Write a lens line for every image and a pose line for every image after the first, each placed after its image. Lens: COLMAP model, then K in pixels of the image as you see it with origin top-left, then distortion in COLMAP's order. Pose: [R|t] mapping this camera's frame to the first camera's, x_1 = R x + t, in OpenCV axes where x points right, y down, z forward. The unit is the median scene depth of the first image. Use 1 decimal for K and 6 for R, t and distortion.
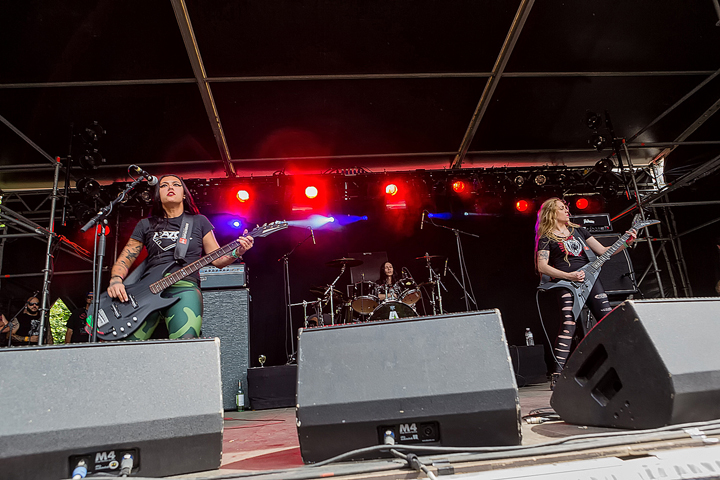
lens RADIAL K [[495.6, 0, 357.7], [0, 495.6, 243.1], [0, 0, 1]] dist [-0.026976, 0.003226]
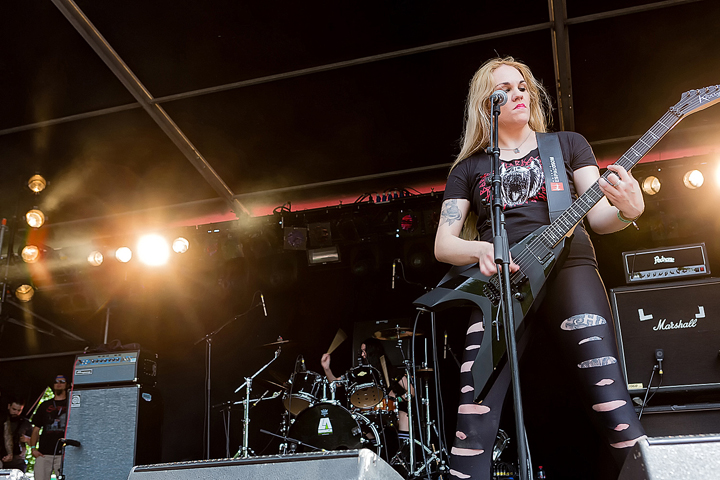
lens RADIAL K [[755.5, 0, 371.4], [0, 755.5, 235.2], [0, 0, 1]] dist [-0.031604, 0.000000]
pose [[0.926071, -0.076435, -0.369526, 0.499367], [0.053631, 0.995990, -0.071612, -0.029597], [0.373518, 0.046500, 0.926457, 0.069482]]
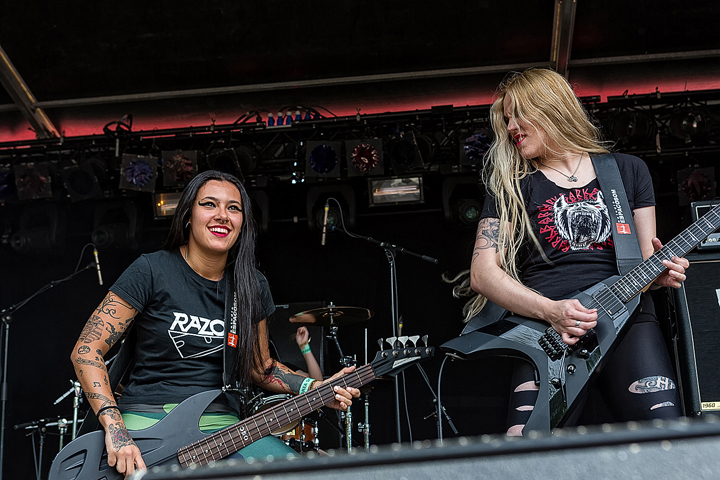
lens RADIAL K [[1060.7, 0, 379.2], [0, 1060.7, 222.9], [0, 0, 1]] dist [-0.035971, 0.000000]
pose [[0.980232, -0.020311, -0.196806, 0.363074], [0.008406, 0.998094, -0.061138, 0.007651], [0.197672, 0.058275, 0.978534, 0.164315]]
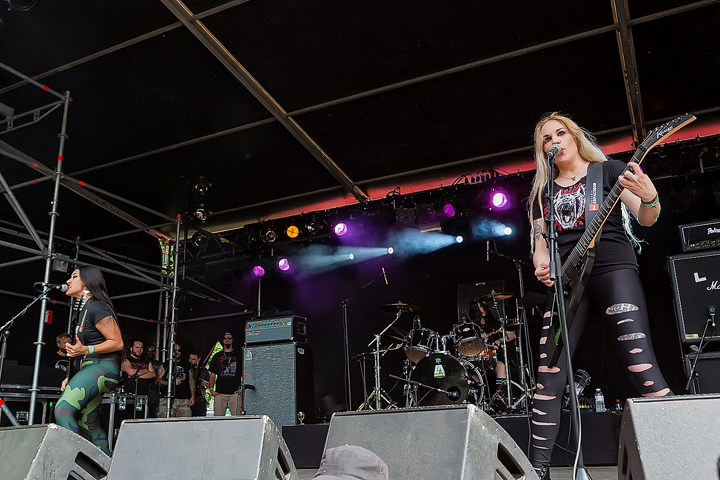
lens RADIAL K [[673.5, 0, 362.6], [0, 673.5, 239.7], [0, 0, 1]] dist [-0.004639, 0.000000]
pose [[0.851699, -0.093681, -0.515589, 0.553693], [0.100866, 0.994800, -0.014132, -0.070873], [0.514232, -0.039969, 0.856719, -0.053813]]
